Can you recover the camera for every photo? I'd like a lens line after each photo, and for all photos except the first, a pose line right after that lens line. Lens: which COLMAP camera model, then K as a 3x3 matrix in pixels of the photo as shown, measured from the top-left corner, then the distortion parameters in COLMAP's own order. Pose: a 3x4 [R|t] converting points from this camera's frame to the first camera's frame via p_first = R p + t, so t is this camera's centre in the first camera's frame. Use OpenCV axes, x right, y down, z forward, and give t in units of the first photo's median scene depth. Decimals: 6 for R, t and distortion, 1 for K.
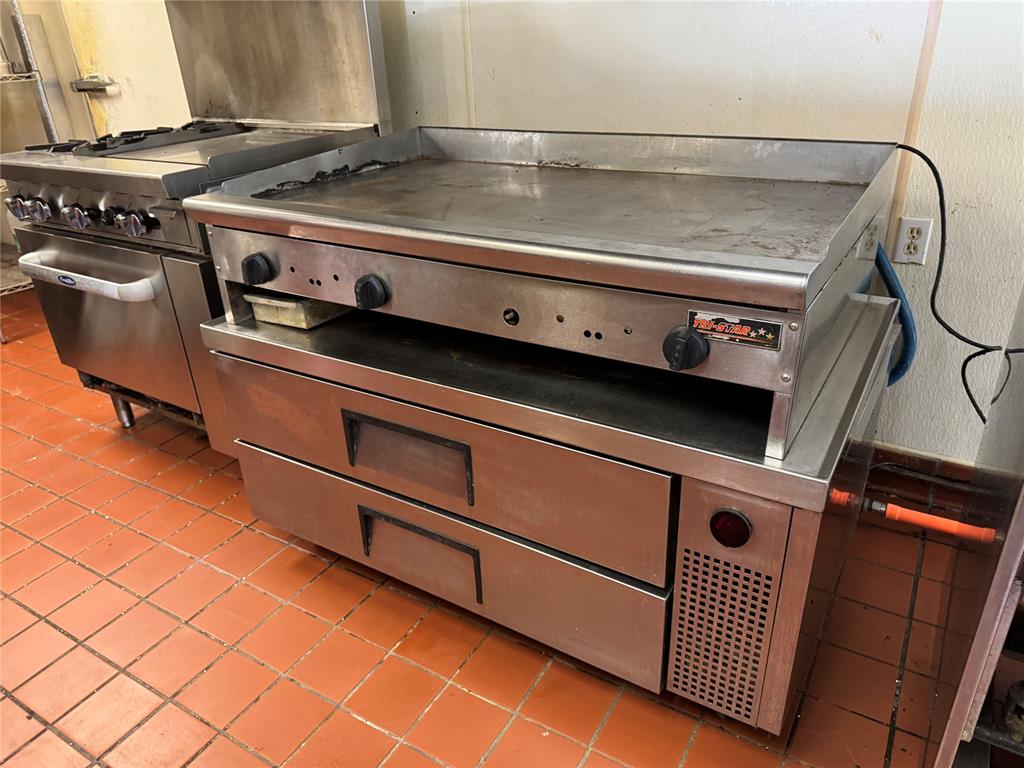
lens RADIAL K [[727.7, 0, 515.0], [0, 727.7, 380.5], [0, 0, 1]] dist [0.019959, -0.026558]
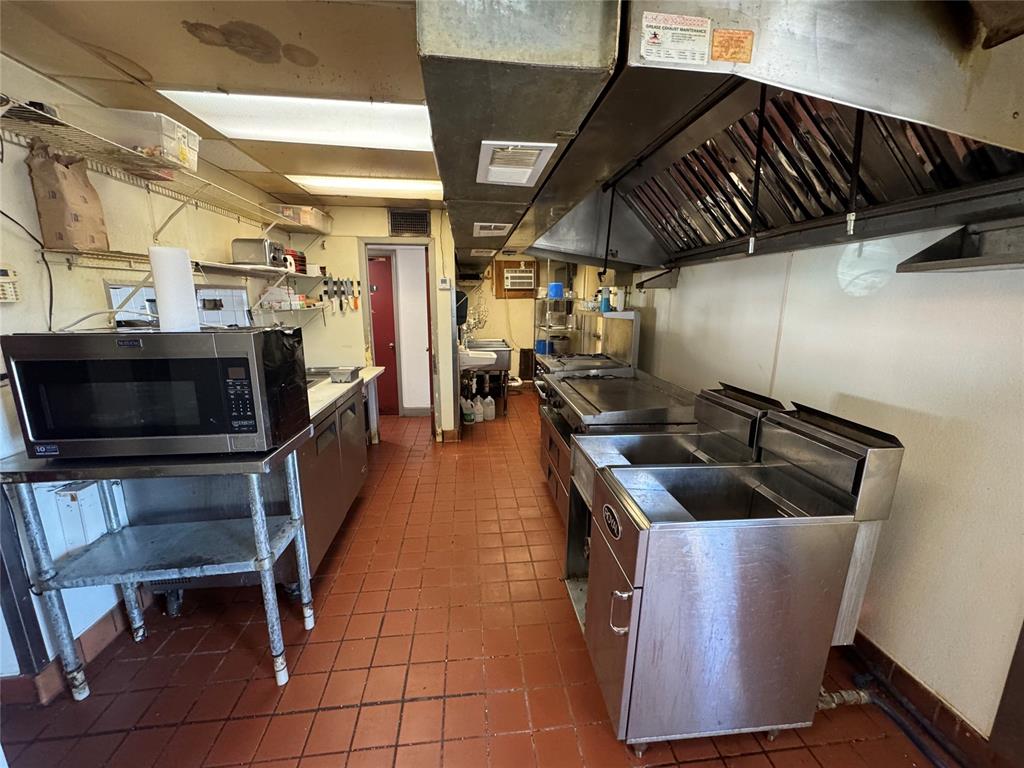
lens RADIAL K [[404.7, 0, 513.9], [0, 404.7, 384.0], [0, 0, 1]] dist [-0.003055, 0.000458]
pose [[0.608545, 0.206644, -0.766140, 0.870463], [-0.376482, 0.925100, -0.049521, -0.019882], [0.698523, 0.318573, 0.640763, -0.390969]]
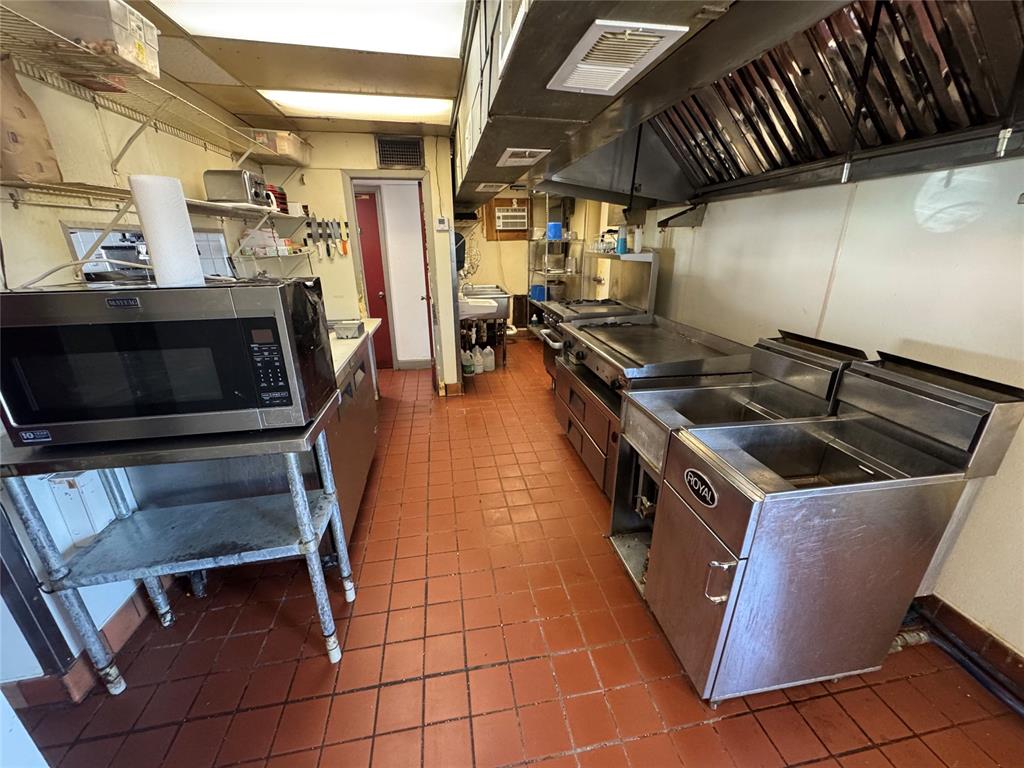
lens RADIAL K [[404.7, 0, 513.5], [0, 404.7, 383.7], [0, 0, 1]] dist [-0.003055, 0.000458]
pose [[0.658292, 0.285205, -0.696642, 0.703032], [-0.350100, 0.935264, 0.052070, 0.015172], [0.666395, 0.209617, 0.715527, -0.443030]]
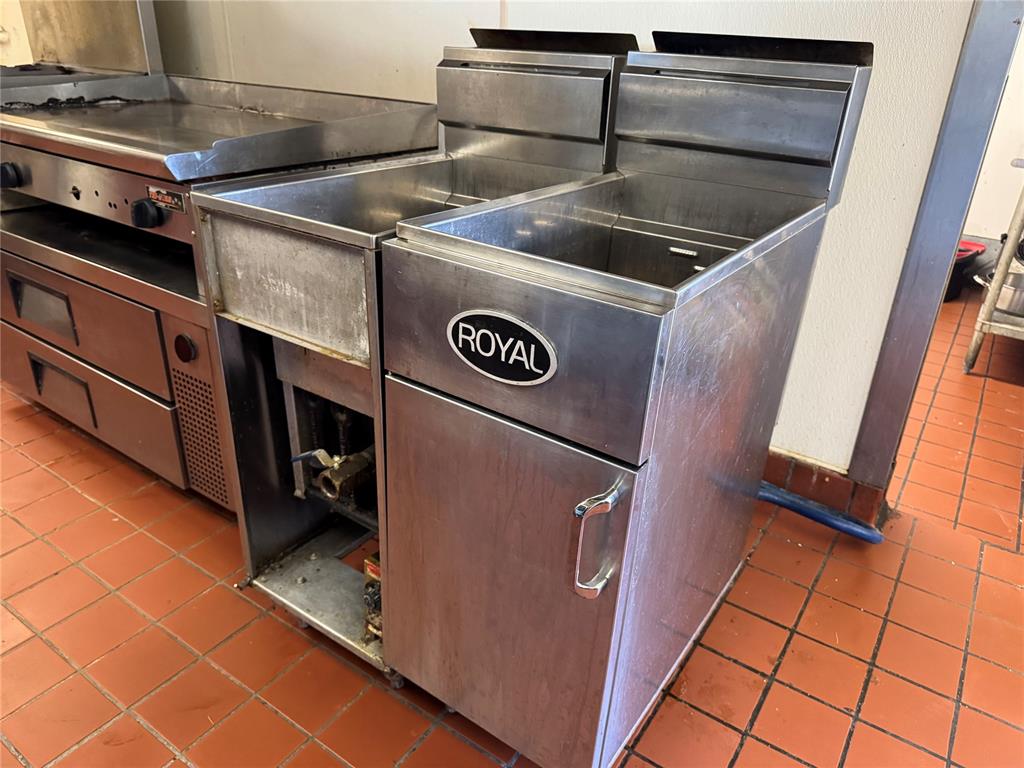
lens RADIAL K [[727.7, 0, 503.5], [0, 727.7, 382.0], [0, 0, 1]] dist [0.019959, -0.026558]
pose [[0.995293, 0.093960, -0.023739, 0.521919], [-0.093981, 0.995574, 0.000240, 0.115111], [0.023657, 0.001992, 0.999718, -0.216766]]
